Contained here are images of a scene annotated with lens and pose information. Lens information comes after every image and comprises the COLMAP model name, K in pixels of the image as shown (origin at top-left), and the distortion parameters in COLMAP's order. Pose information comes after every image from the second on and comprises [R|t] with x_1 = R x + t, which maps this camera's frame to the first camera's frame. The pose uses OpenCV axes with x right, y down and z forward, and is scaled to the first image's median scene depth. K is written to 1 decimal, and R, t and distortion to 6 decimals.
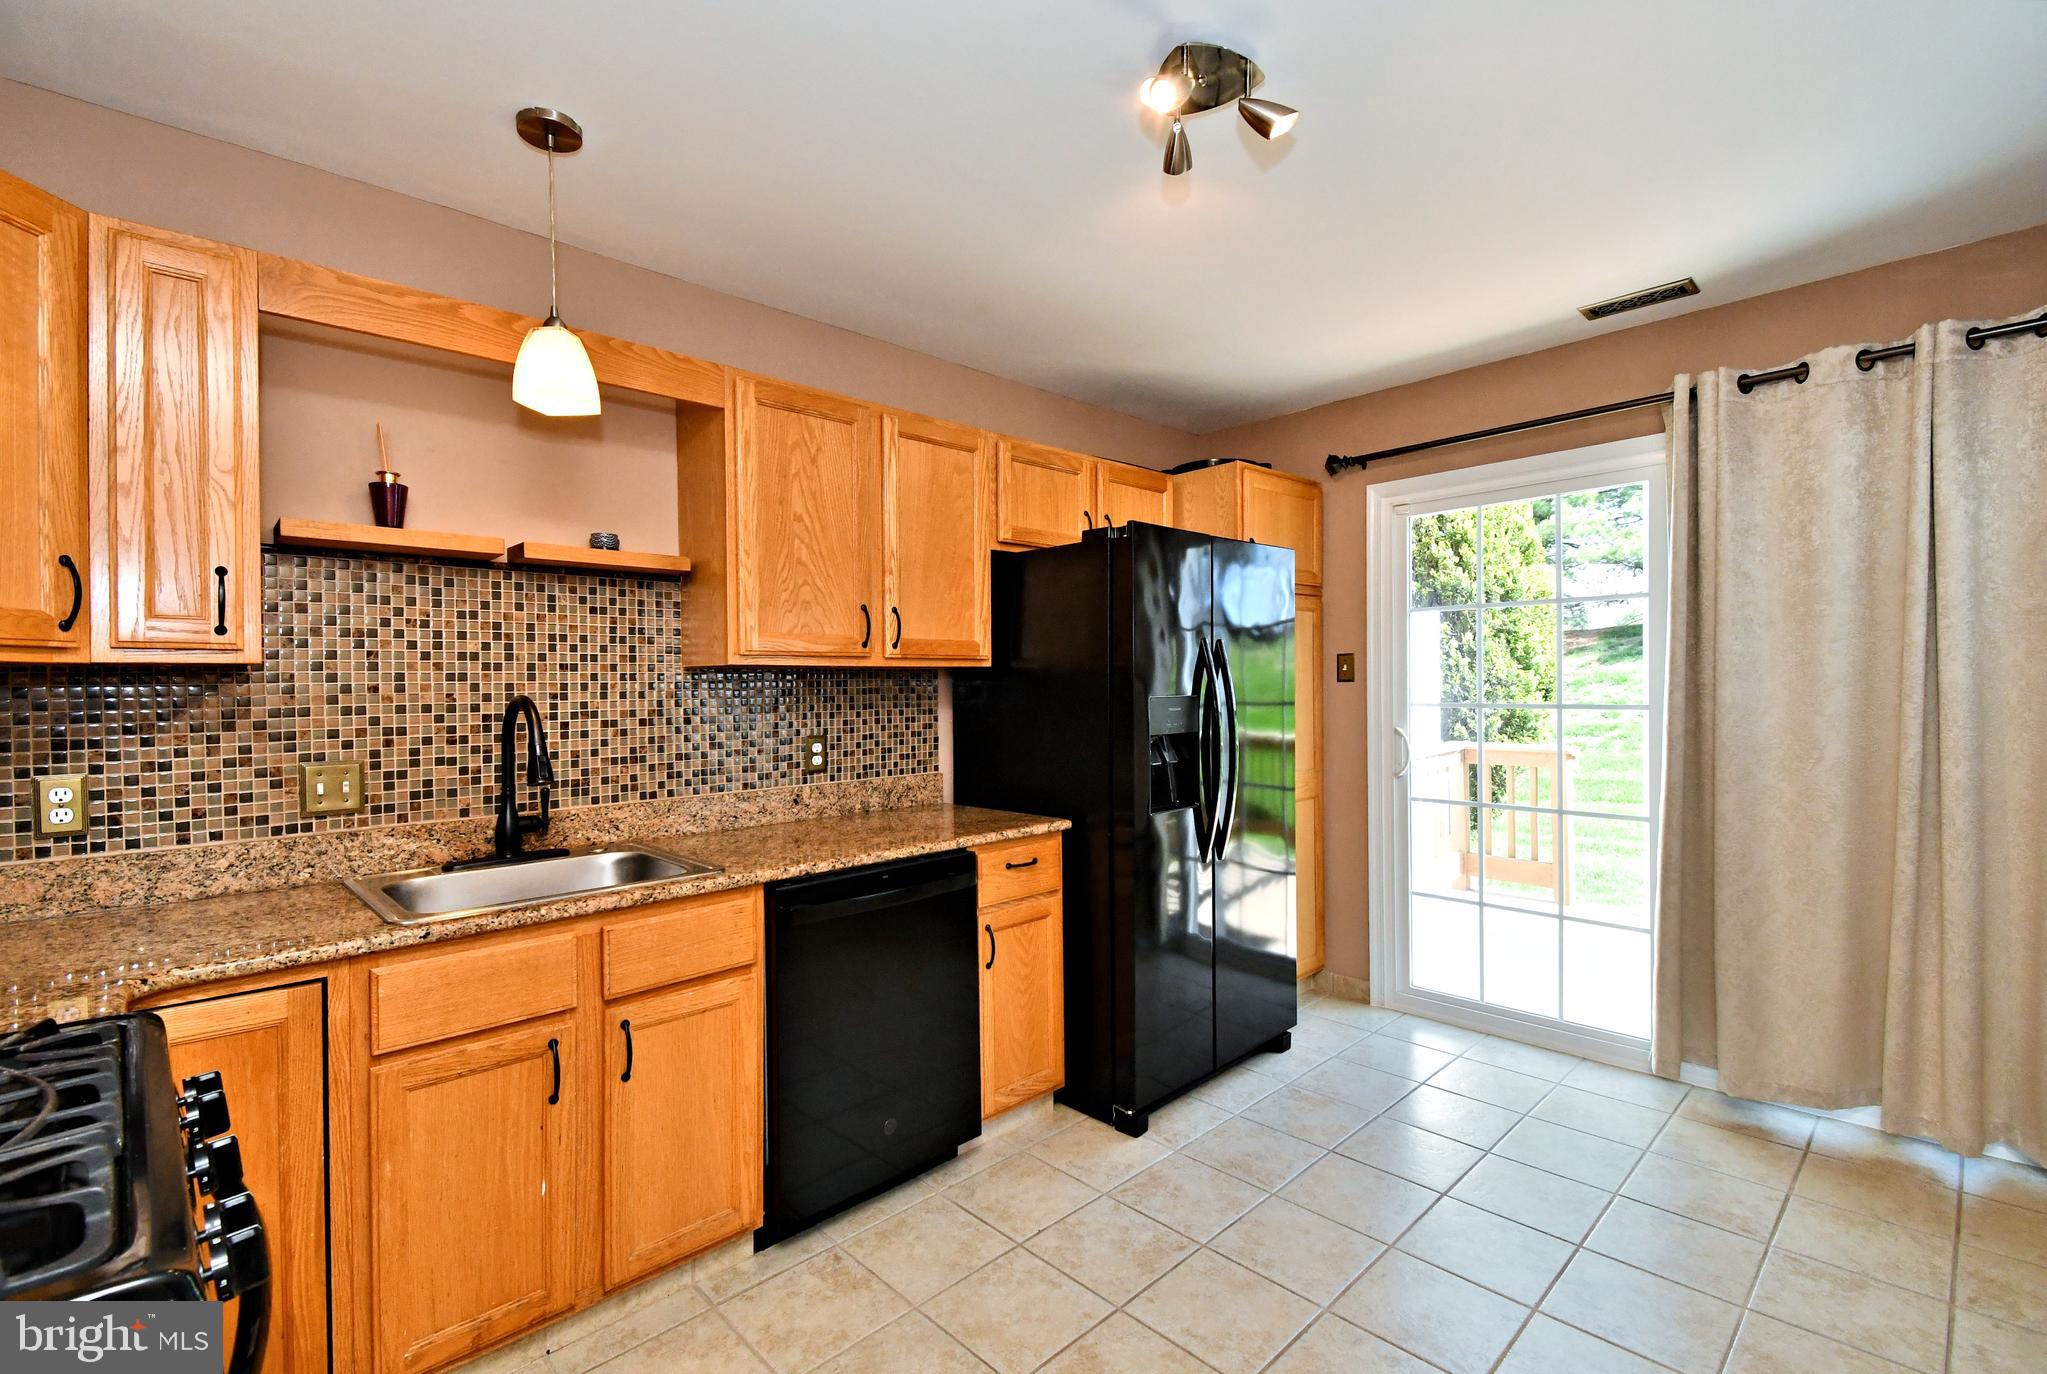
lens RADIAL K [[912.1, 0, 986.2], [0, 912.1, 716.4], [0, 0, 1]] dist [0.014885, -0.013570]
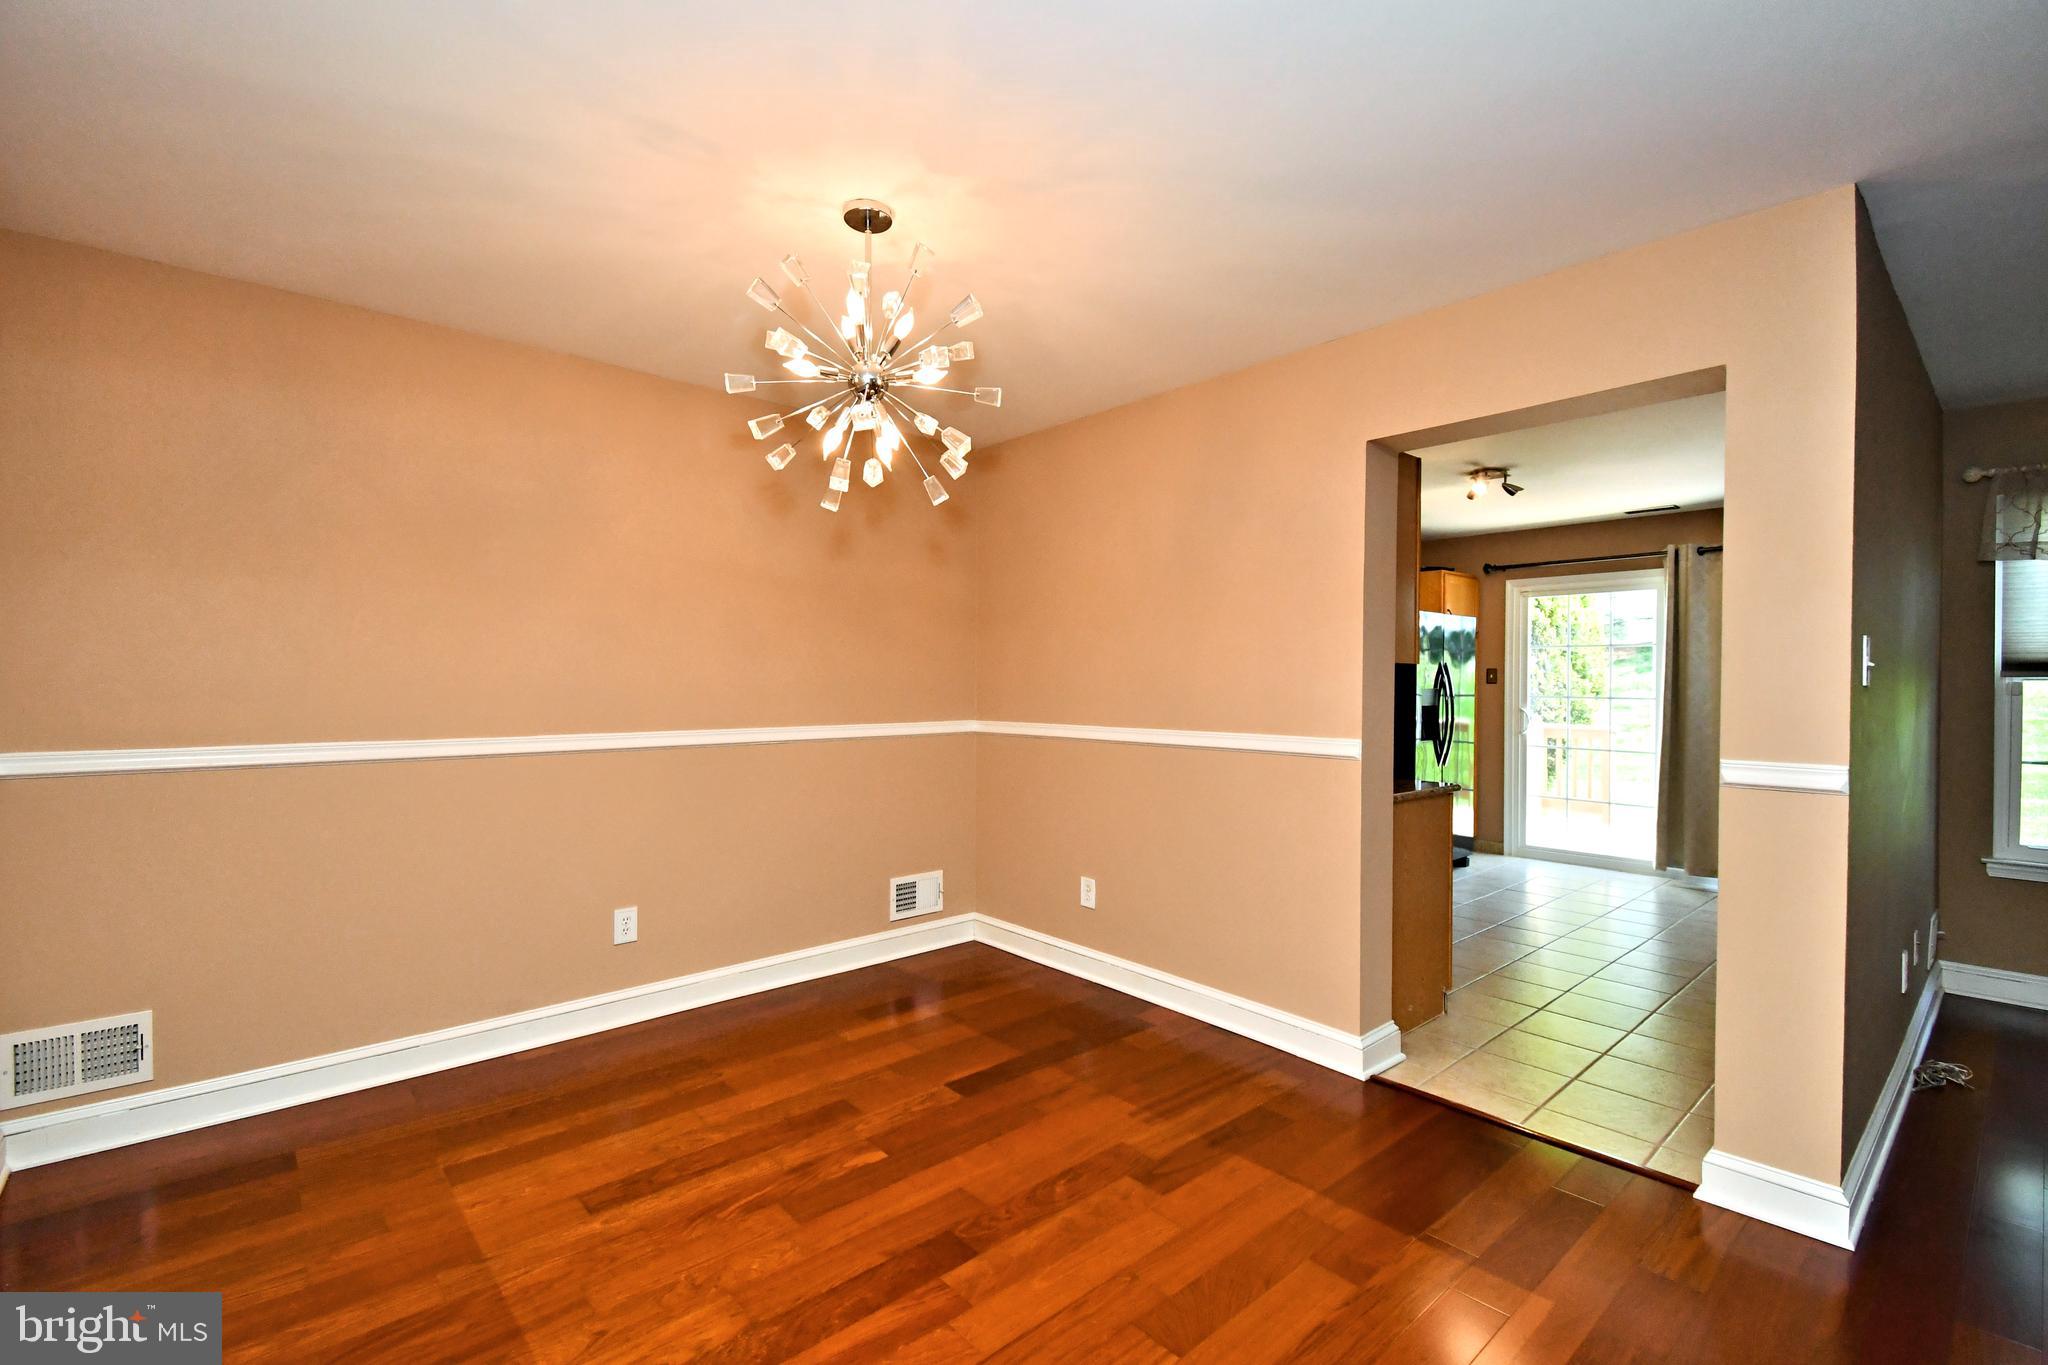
lens RADIAL K [[894.2, 0, 980.2], [0, 894.2, 709.3], [0, 0, 1]] dist [0.007450, -0.000035]
pose [[0.998936, 0.015452, -0.043451, -0.583790], [-0.015755, 0.999854, -0.006640, 0.044260], [0.043342, 0.007317, 0.999033, -0.896898]]
